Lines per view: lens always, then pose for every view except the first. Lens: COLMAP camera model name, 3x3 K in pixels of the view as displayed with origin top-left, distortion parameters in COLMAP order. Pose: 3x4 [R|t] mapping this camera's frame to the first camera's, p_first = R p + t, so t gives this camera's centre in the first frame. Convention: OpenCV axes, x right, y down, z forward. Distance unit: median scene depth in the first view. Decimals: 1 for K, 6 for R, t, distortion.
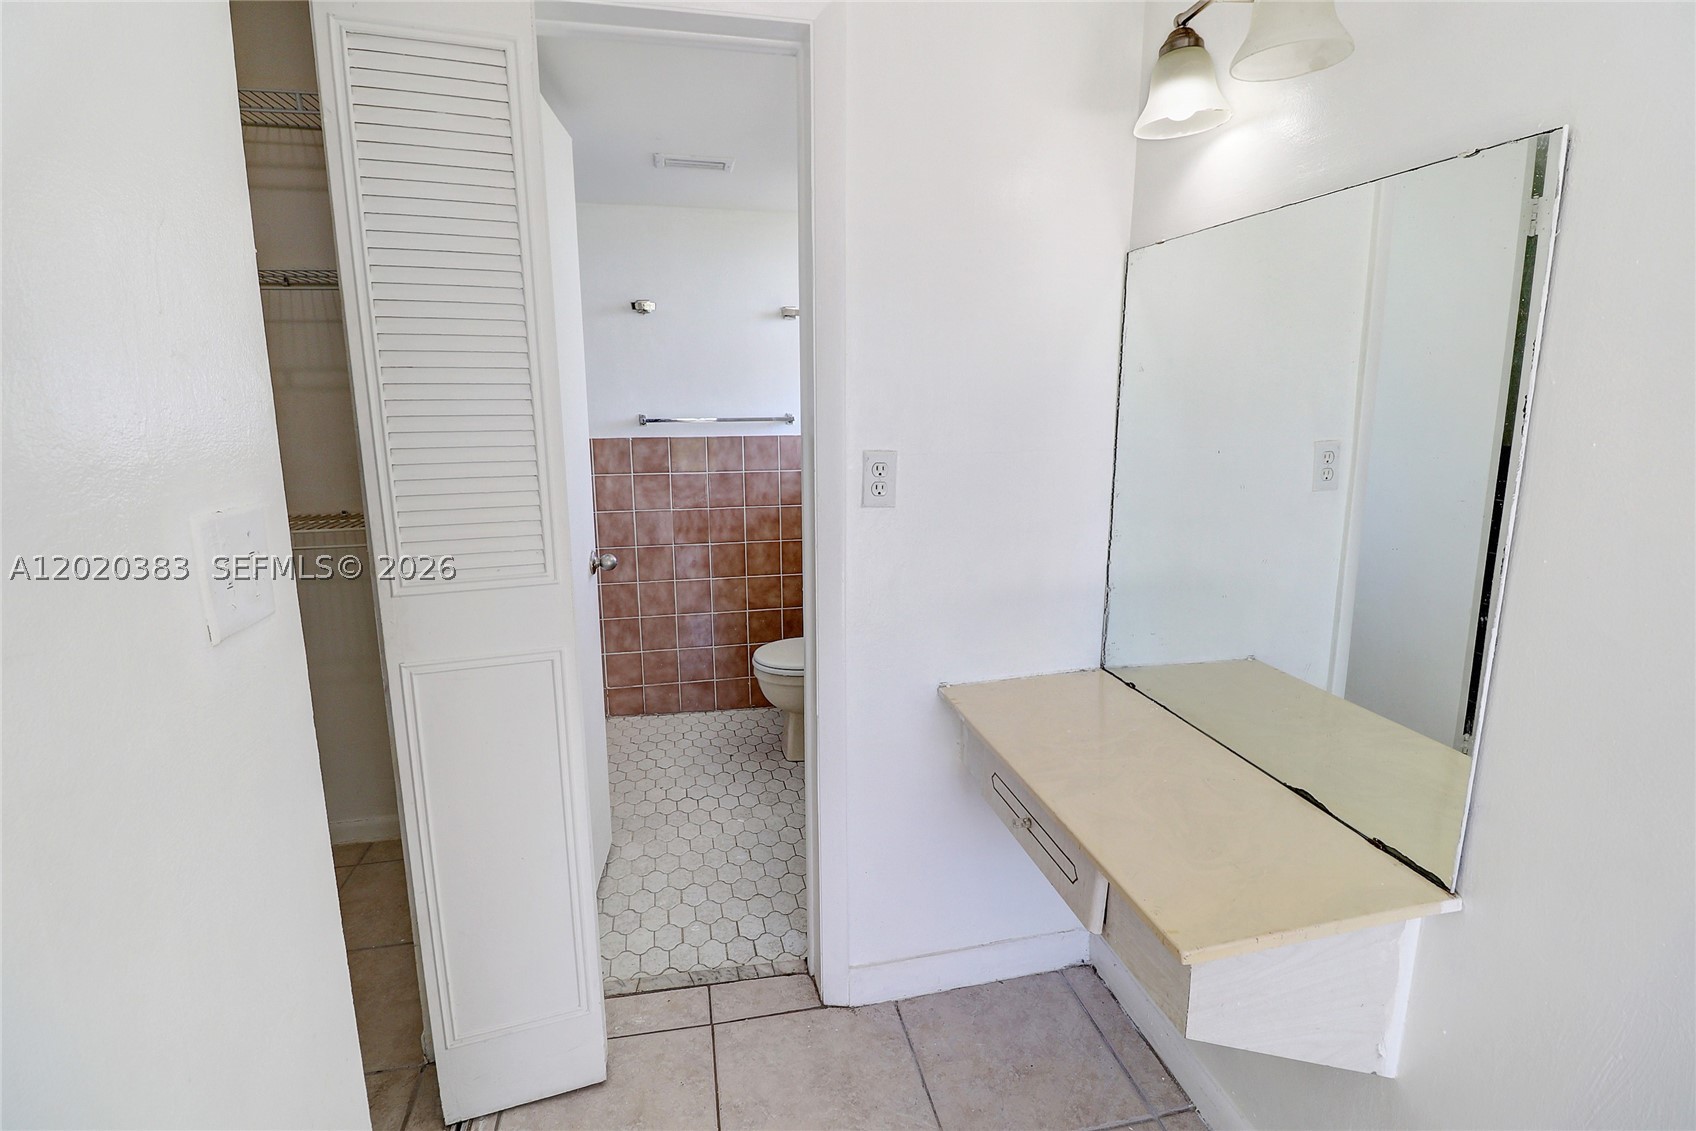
lens RADIAL K [[838.3, 0, 848.0], [0, 838.3, 565.5], [0, 0, 1]] dist [-0.011965, -0.001319]
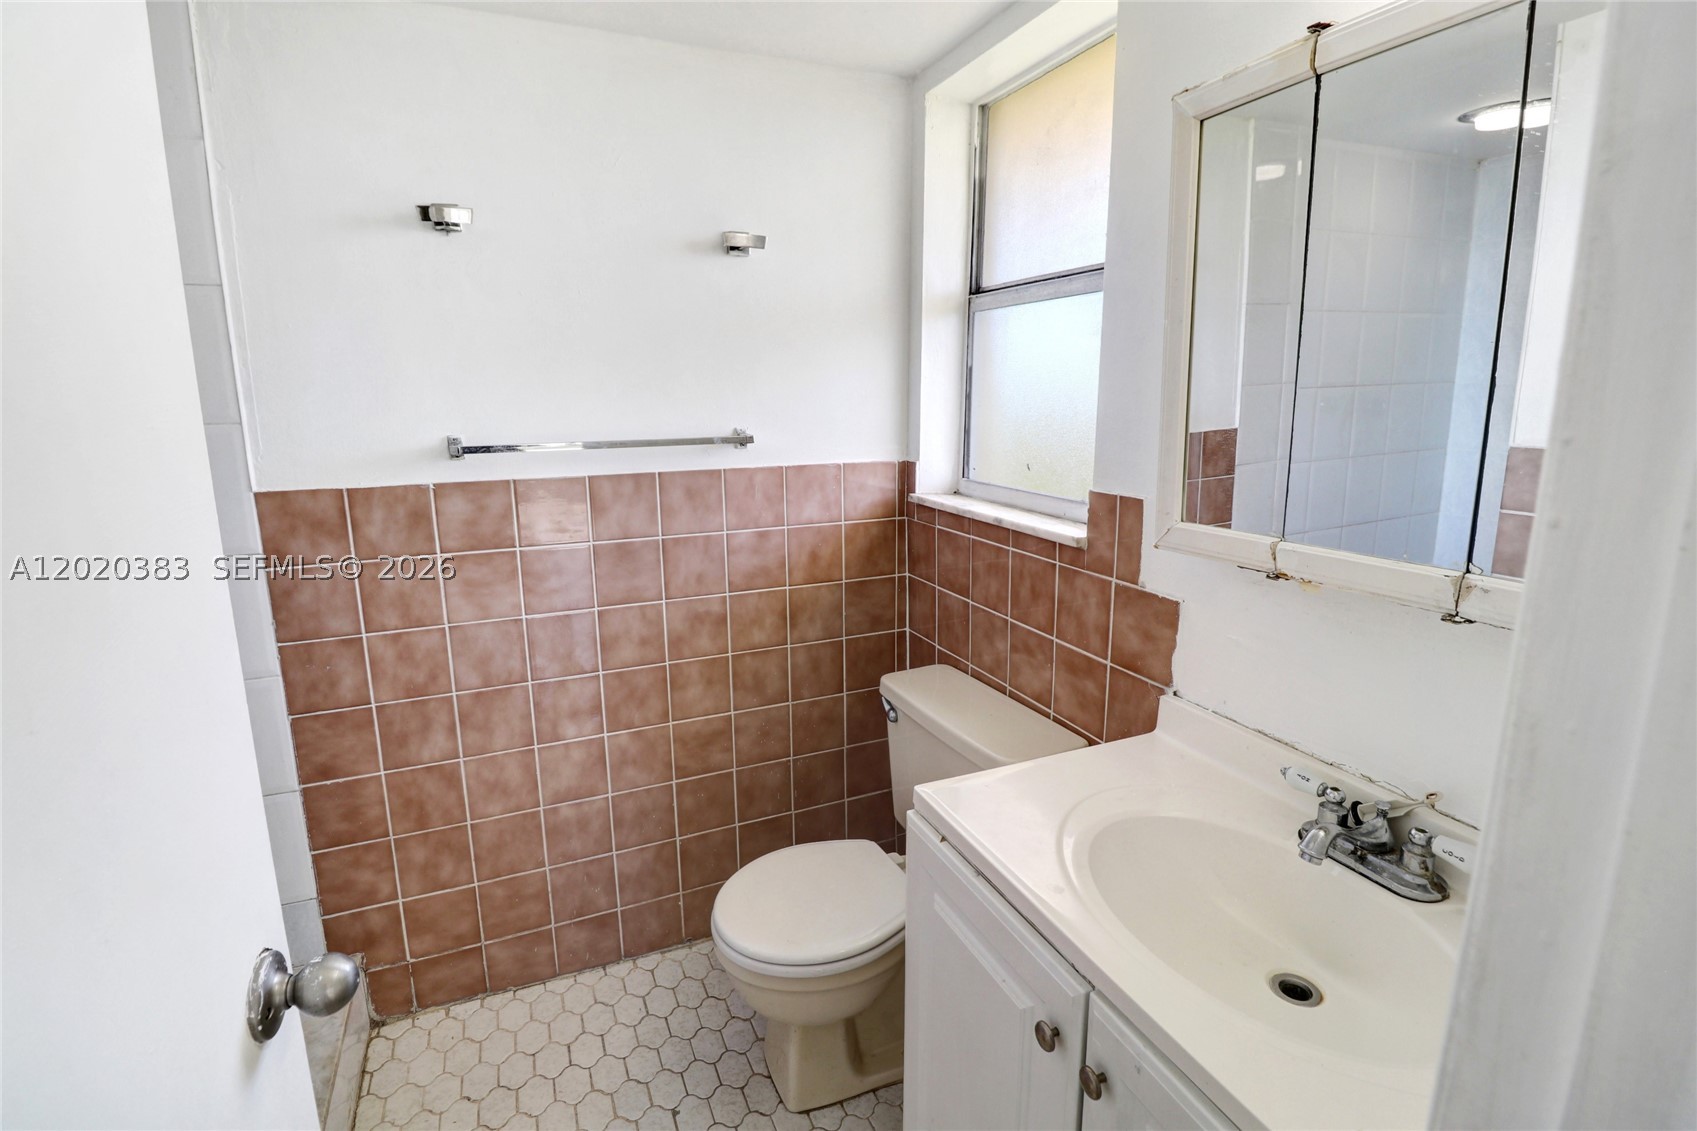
lens RADIAL K [[800.8, 0, 848.5], [0, 800.8, 565.5], [0, 0, 1]] dist [-0.009099, -0.000483]
pose [[0.981080, -0.041279, 0.189152, -0.103156], [0.039062, 0.999118, 0.015436, -0.096365], [-0.189622, -0.007756, 0.981826, 0.464294]]
